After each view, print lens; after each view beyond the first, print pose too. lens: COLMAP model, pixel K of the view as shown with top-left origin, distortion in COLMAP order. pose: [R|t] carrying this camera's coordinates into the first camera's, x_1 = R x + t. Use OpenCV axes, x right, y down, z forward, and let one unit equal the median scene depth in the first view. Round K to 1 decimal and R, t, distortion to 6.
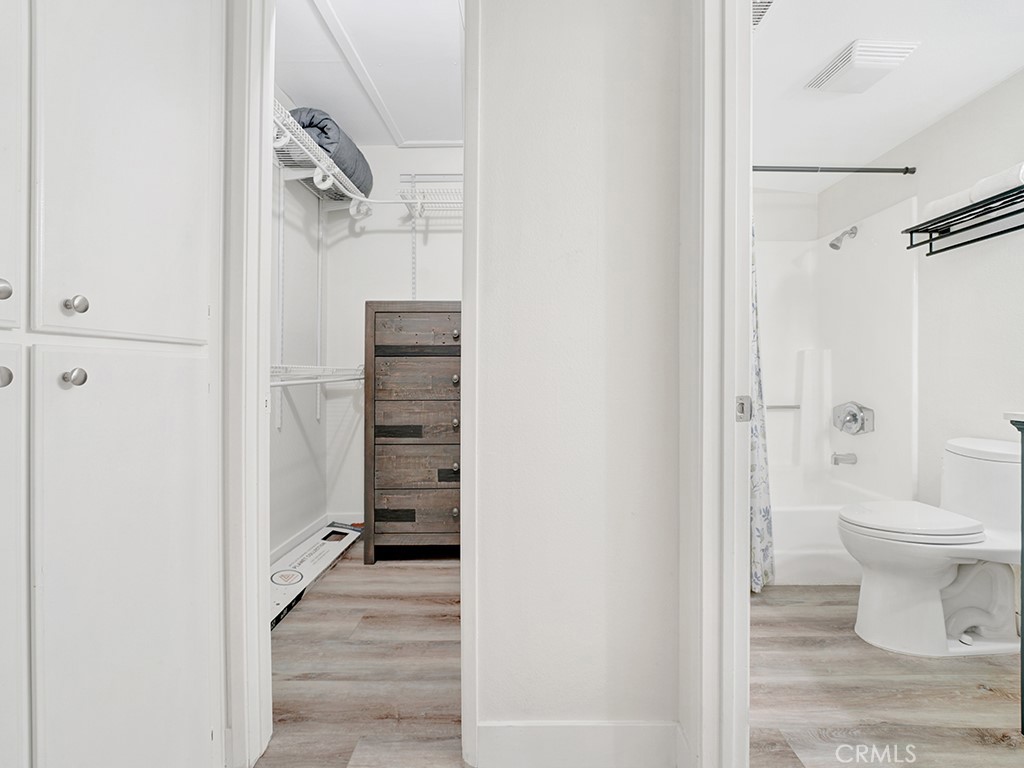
lens RADIAL K [[407.2, 0, 532.5], [0, 407.2, 371.4], [0, 0, 1]] dist [-0.008362, 0.002570]
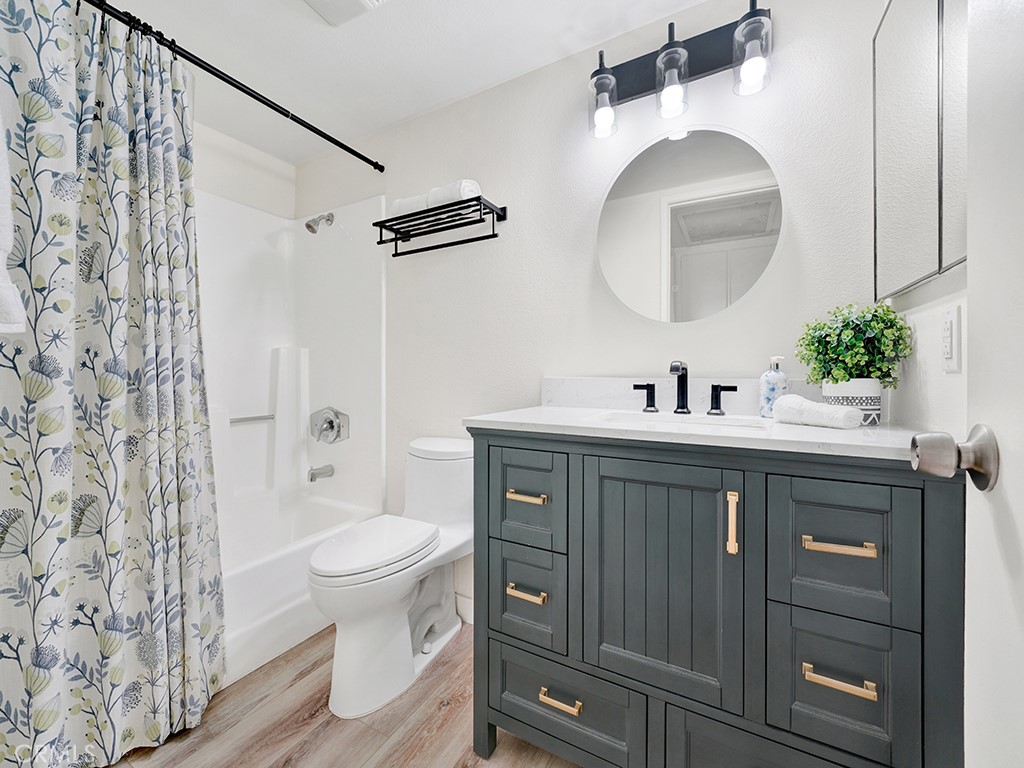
lens RADIAL K [[407.2, 0, 516.5], [0, 407.2, 379.3], [0, 0, 1]] dist [-0.008362, 0.002570]
pose [[0.467053, -0.011388, 0.884156, 0.223479], [-0.002812, 0.999893, 0.014364, -0.001466], [-0.884225, -0.009195, 0.466971, 0.254122]]
